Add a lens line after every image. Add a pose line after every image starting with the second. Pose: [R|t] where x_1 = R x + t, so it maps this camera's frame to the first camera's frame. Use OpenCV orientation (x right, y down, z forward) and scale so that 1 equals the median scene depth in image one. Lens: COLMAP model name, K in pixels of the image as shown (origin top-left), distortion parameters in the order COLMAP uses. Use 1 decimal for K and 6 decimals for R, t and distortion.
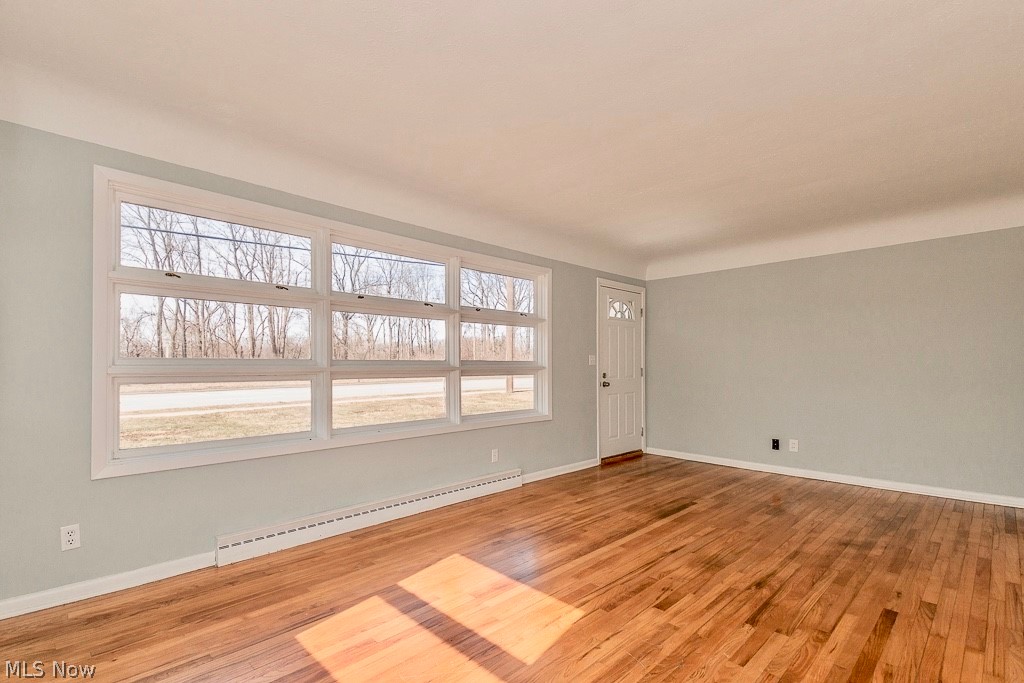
lens RADIAL K [[476.1, 0, 512.0], [0, 476.1, 341.5], [0, 0, 1]] dist [0.052320, -0.037537]
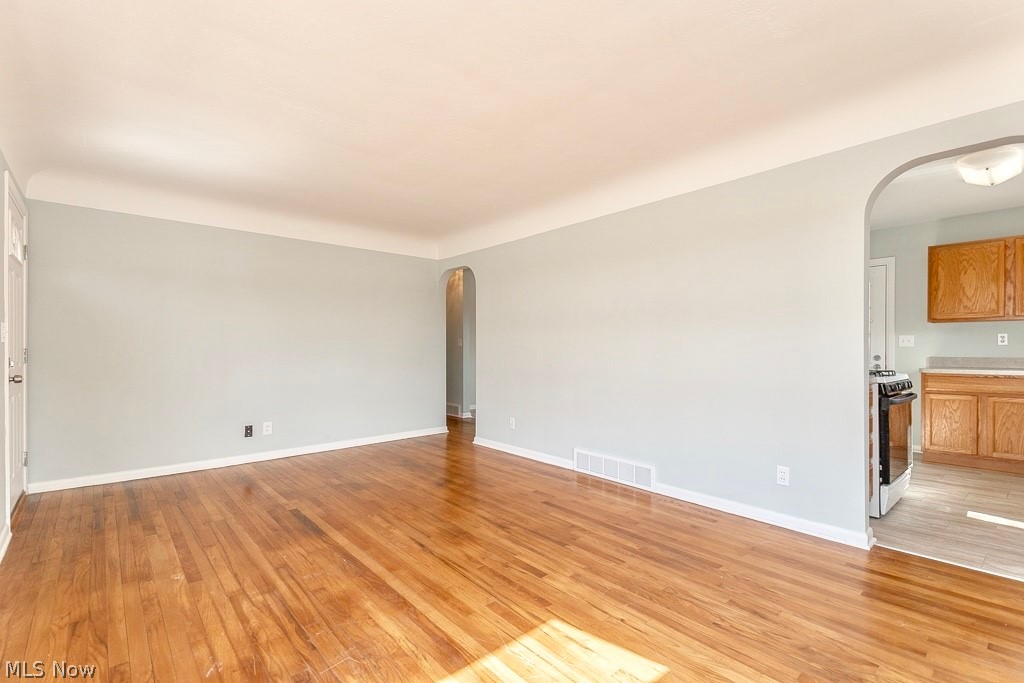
lens RADIAL K [[476.1, 0, 512.0], [0, 476.1, 341.5], [0, 0, 1]] dist [0.052320, -0.037537]
pose [[0.062788, 0.007862, 0.997996, -0.535671], [-0.041479, 0.999126, -0.005261, 0.052585], [-0.997165, -0.041066, 0.063059, 0.771785]]
